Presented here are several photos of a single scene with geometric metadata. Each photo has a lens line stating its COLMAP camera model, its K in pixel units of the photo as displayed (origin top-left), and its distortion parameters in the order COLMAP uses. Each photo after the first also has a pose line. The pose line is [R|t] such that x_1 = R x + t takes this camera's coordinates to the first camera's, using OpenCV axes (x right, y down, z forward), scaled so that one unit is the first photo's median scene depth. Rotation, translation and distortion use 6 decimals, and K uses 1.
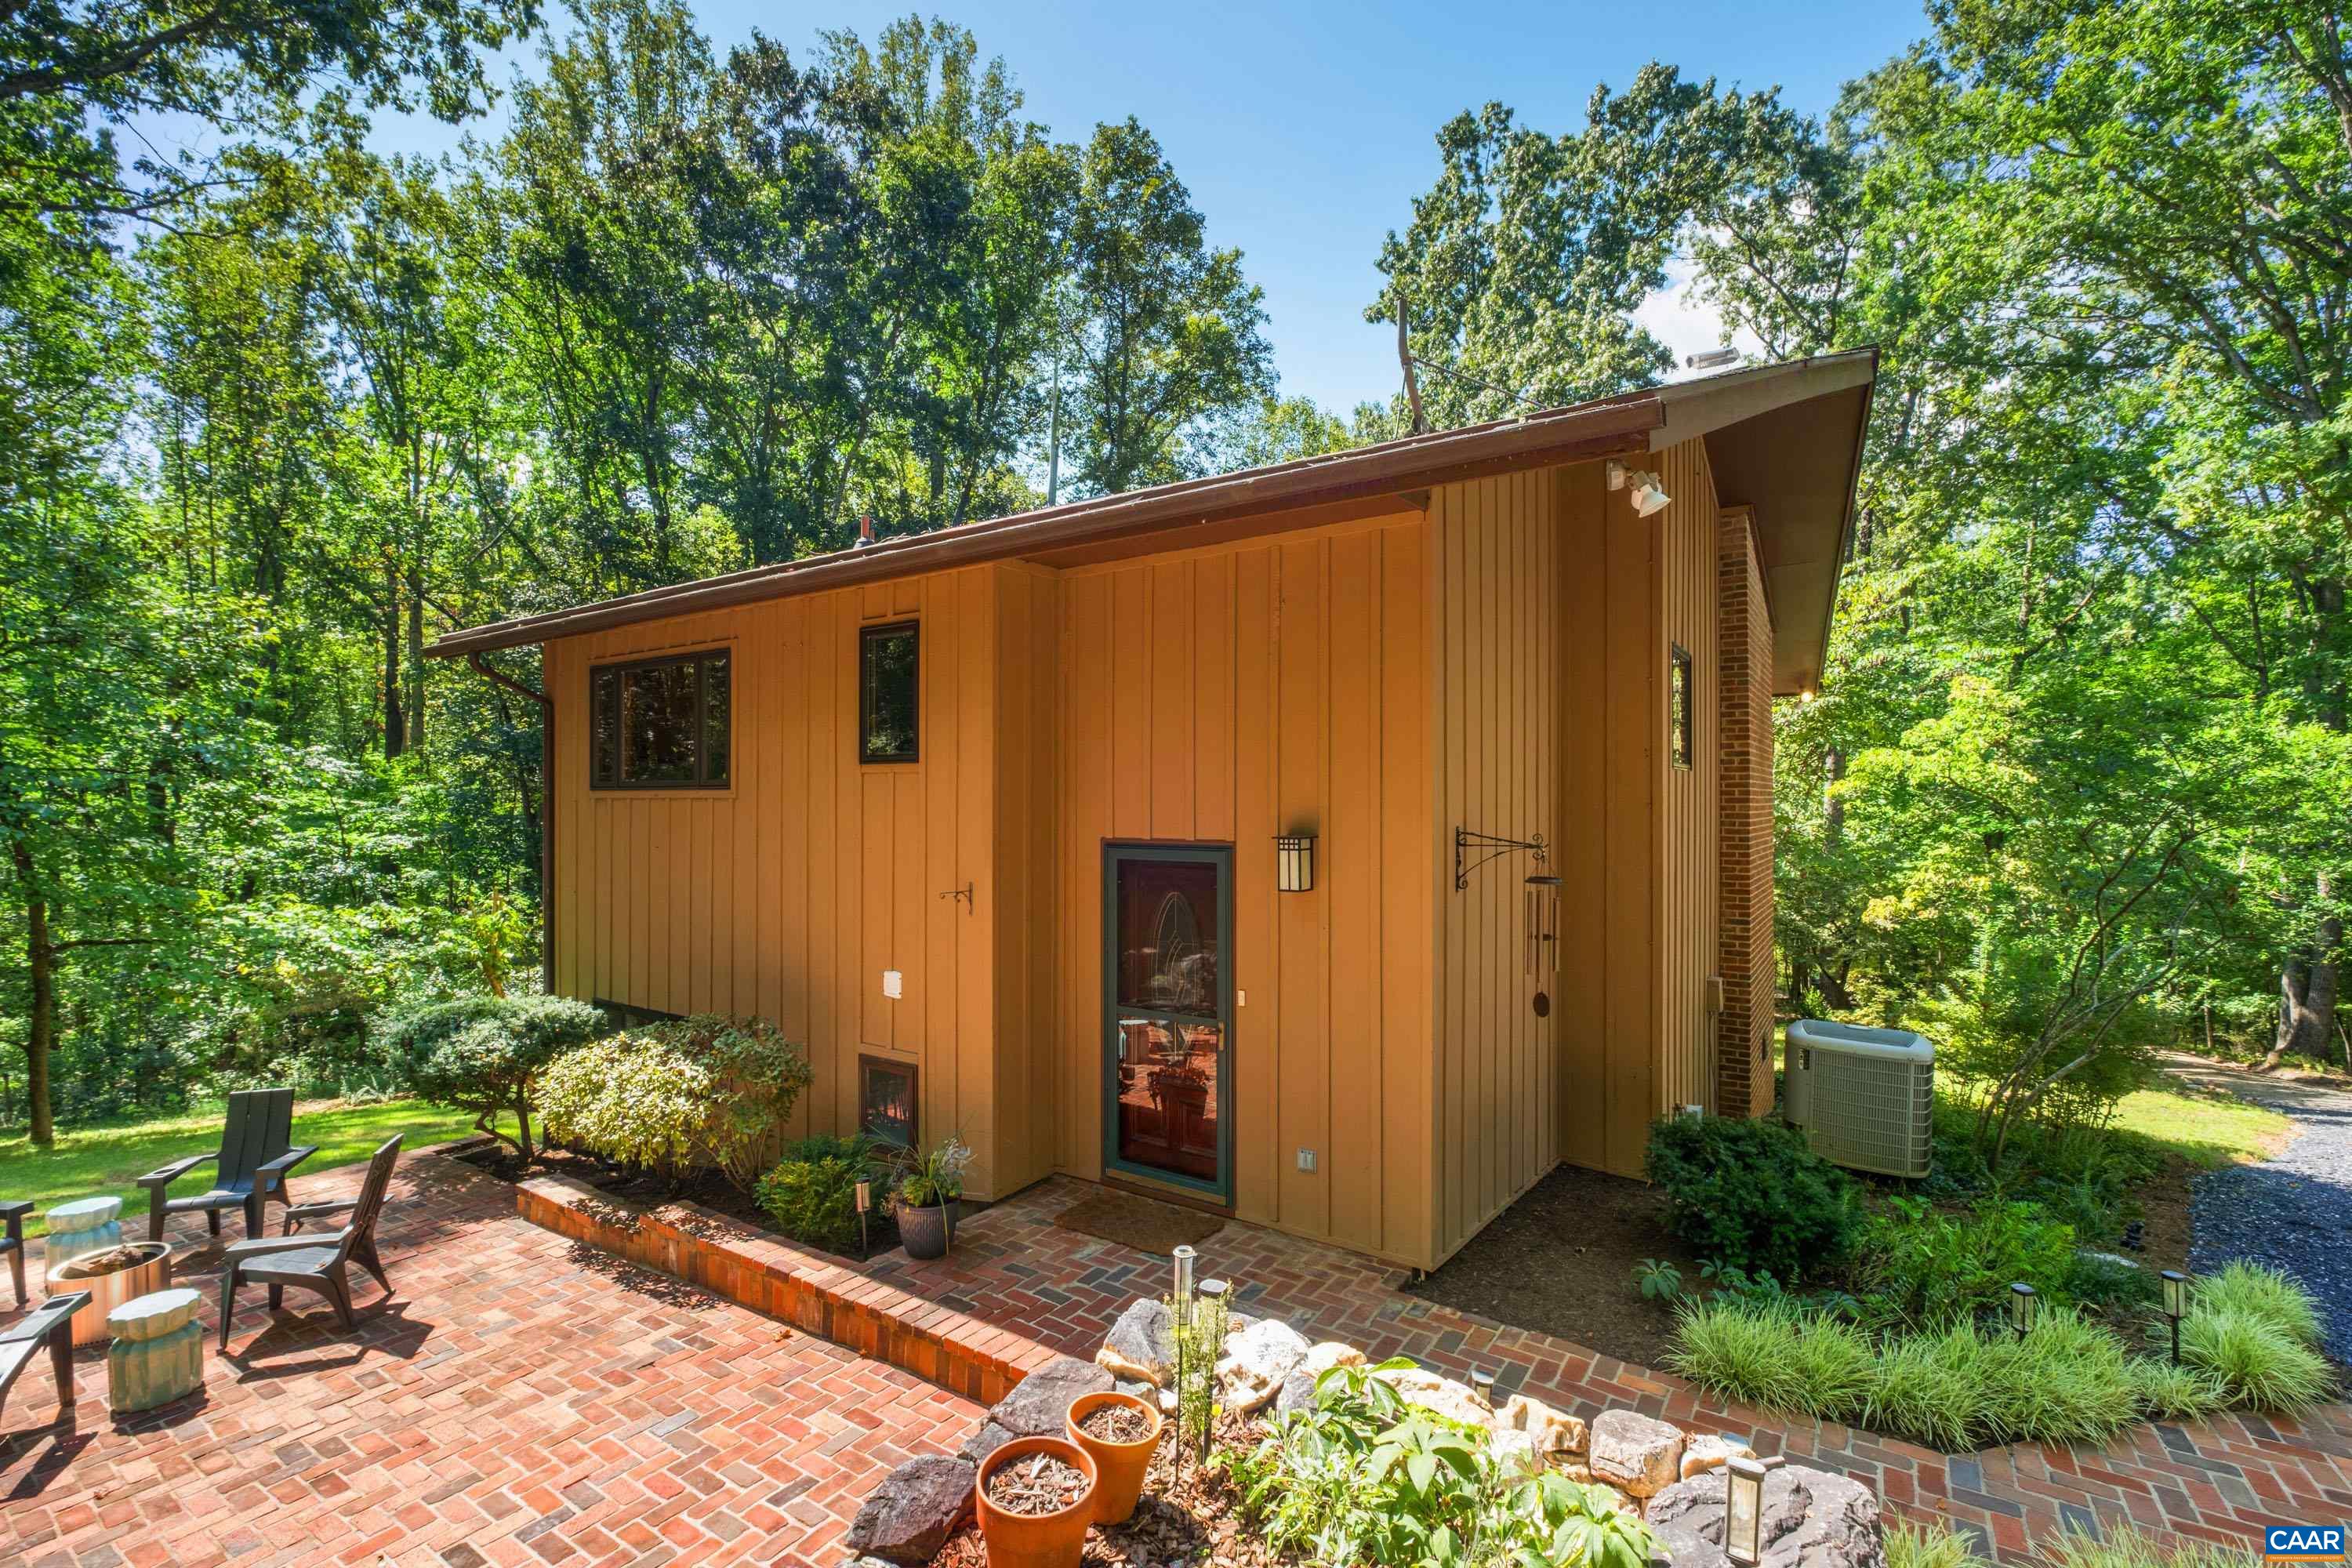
lens RADIAL K [[1076.4, 0, 1197.0], [0, 1076.4, 795.6], [0, 0, 1]] dist [-0.003713, 0.000965]
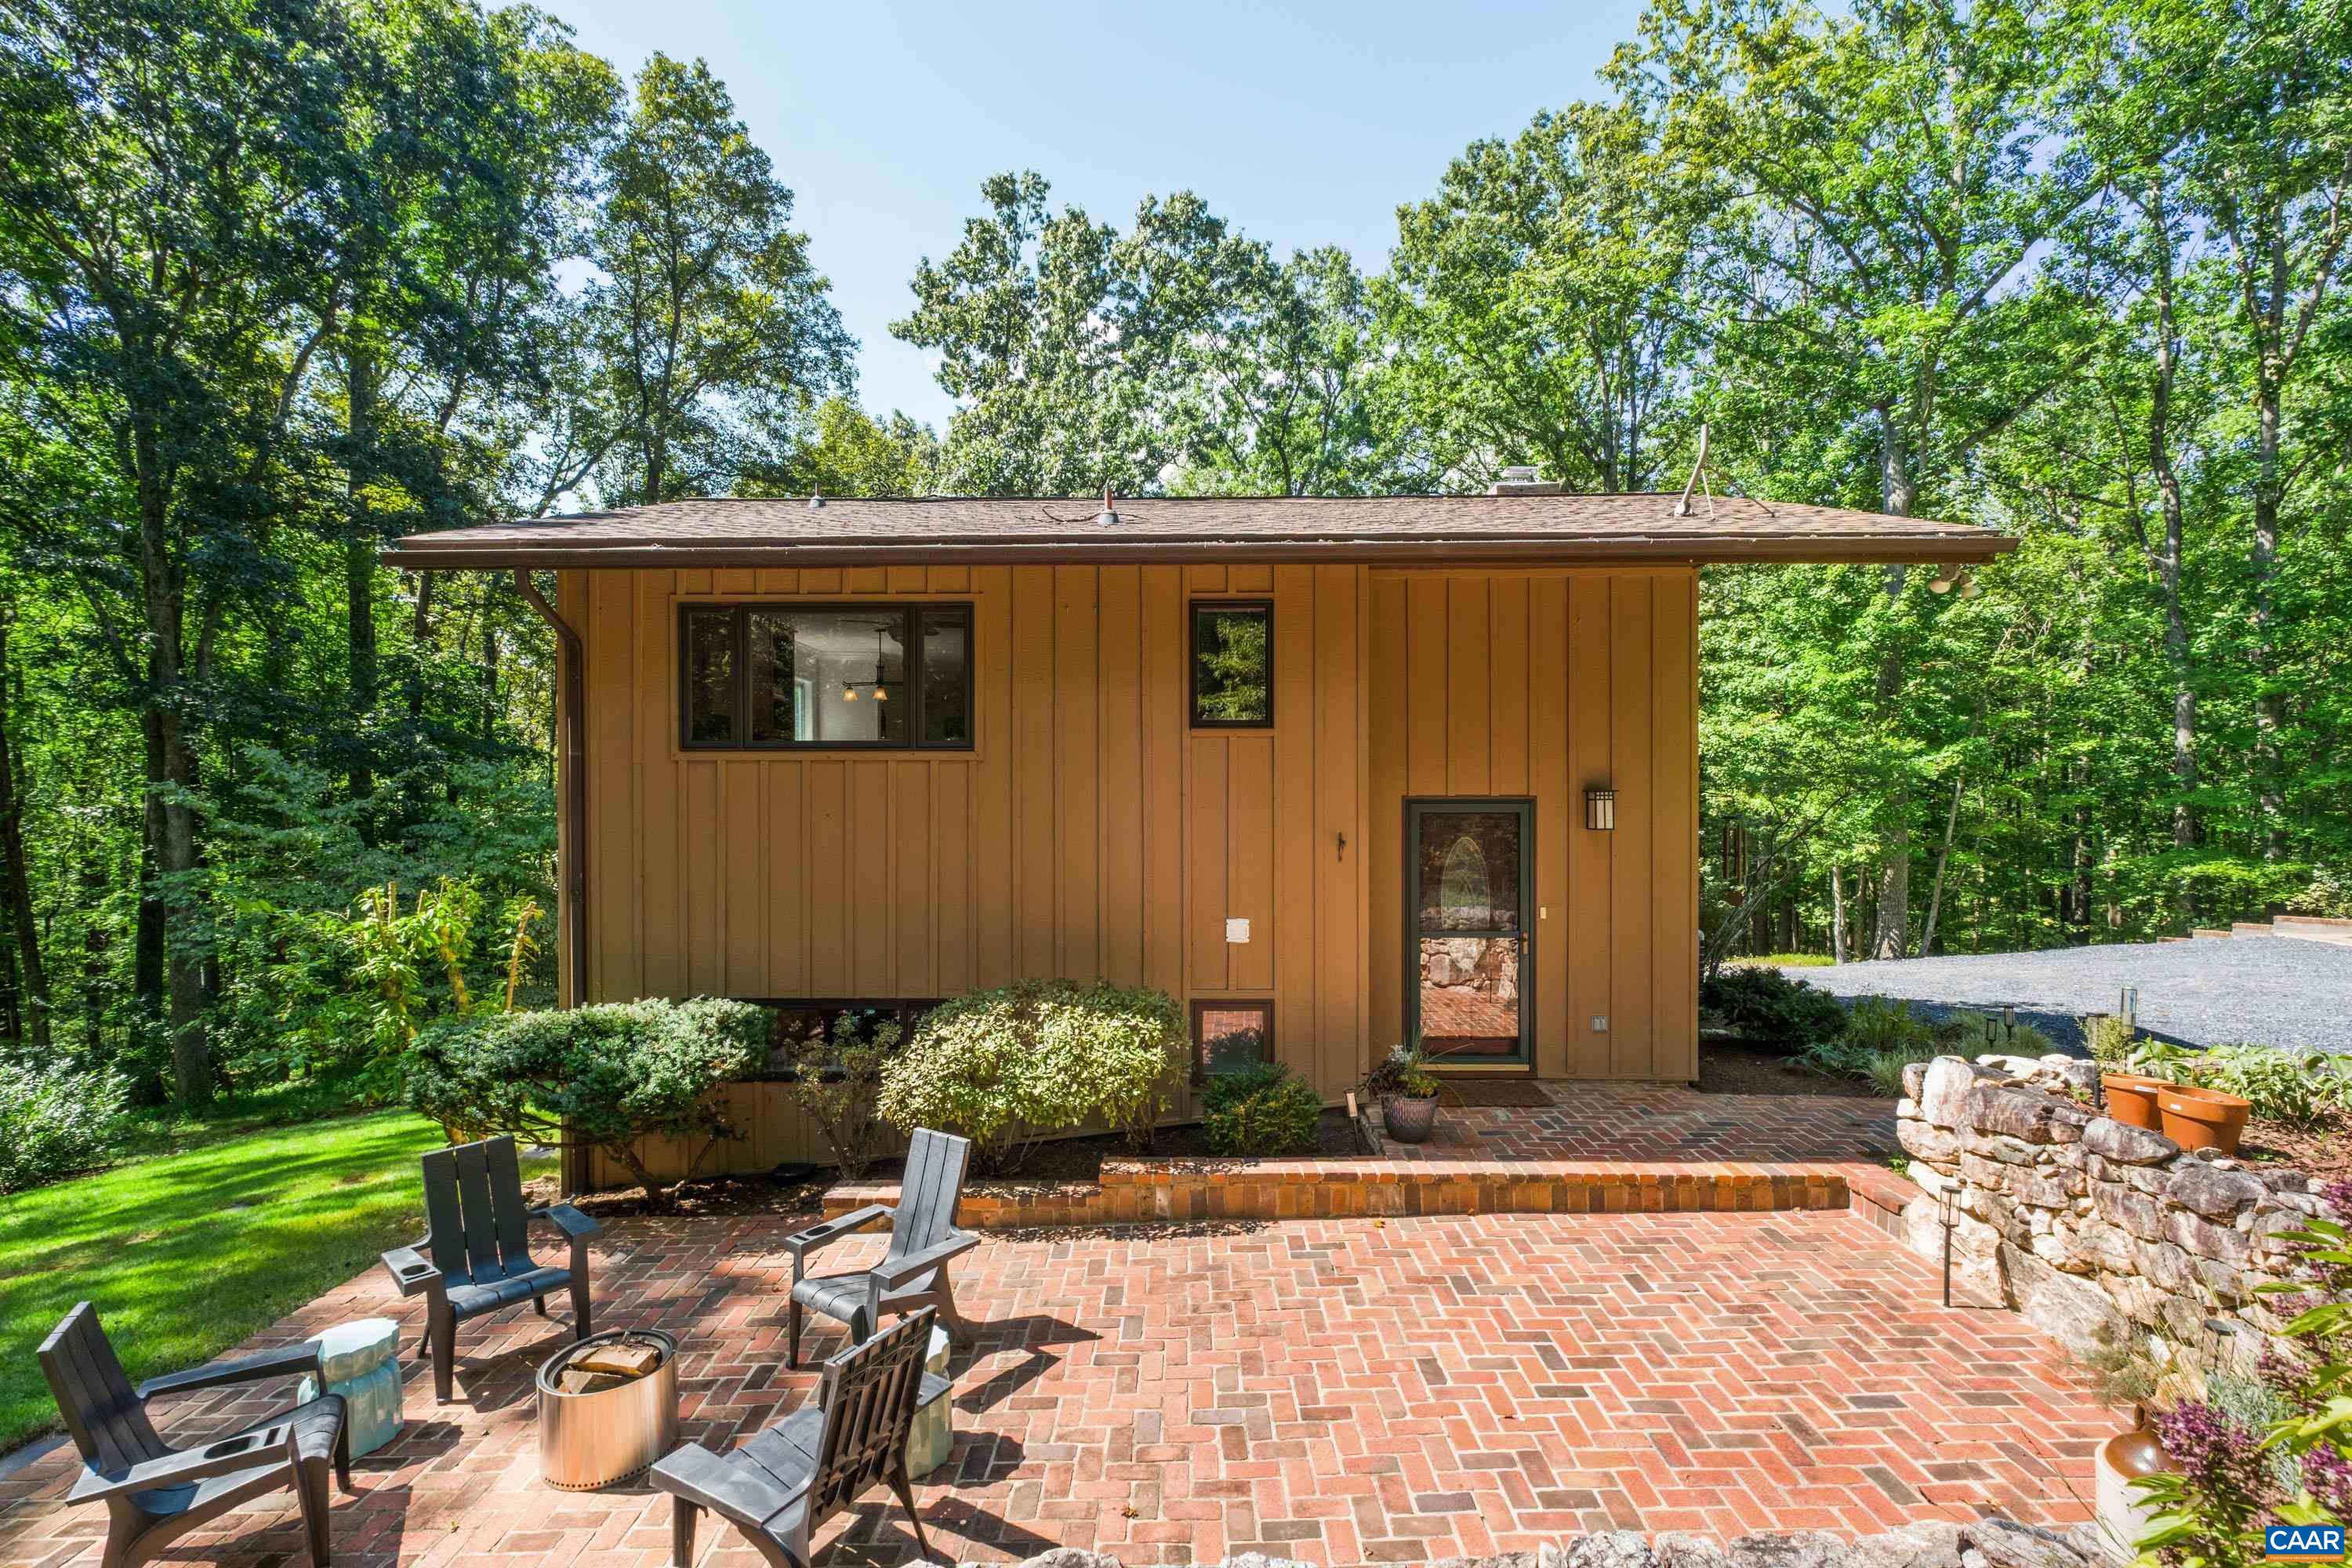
lens RADIAL K [[987.9, 0, 1193.6], [0, 987.9, 811.3], [0, 0, 1]] dist [-0.001607, -0.002909]
pose [[0.836561, -0.005408, 0.547848, -0.189441], [-0.004283, 0.999856, 0.016409, 0.008225], [-0.547858, -0.016073, 0.836417, 0.040071]]
